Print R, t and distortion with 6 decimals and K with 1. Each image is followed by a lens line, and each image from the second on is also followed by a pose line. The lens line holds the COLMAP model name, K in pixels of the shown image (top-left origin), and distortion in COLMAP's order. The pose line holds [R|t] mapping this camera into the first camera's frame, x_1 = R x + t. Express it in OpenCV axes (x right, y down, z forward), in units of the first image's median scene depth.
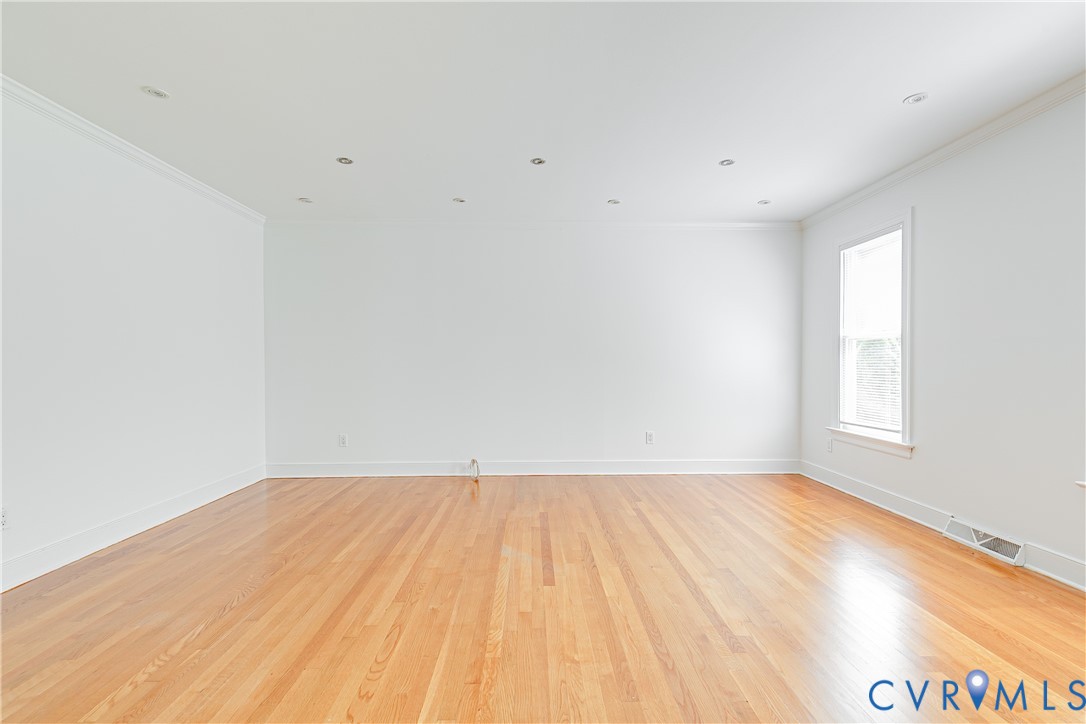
lens RADIAL K [[501.8, 0, 541.3], [0, 501.8, 362.5], [0, 0, 1]] dist [0.008473, -0.002635]
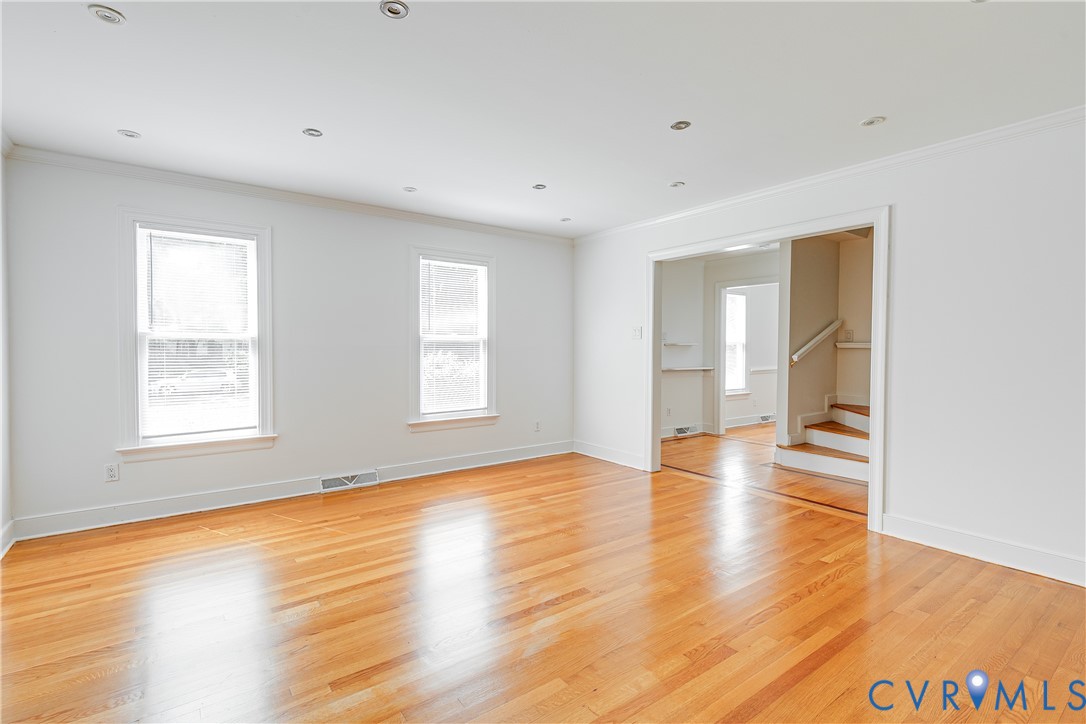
lens RADIAL K [[501.8, 0, 518.2], [0, 501.8, 355.1], [0, 0, 1]] dist [0.008473, -0.002635]
pose [[-0.559190, -0.008448, 0.828997, -0.617117], [0.000748, 0.999943, 0.010695, -0.035450], [-0.829039, 0.006601, -0.559151, 1.384924]]
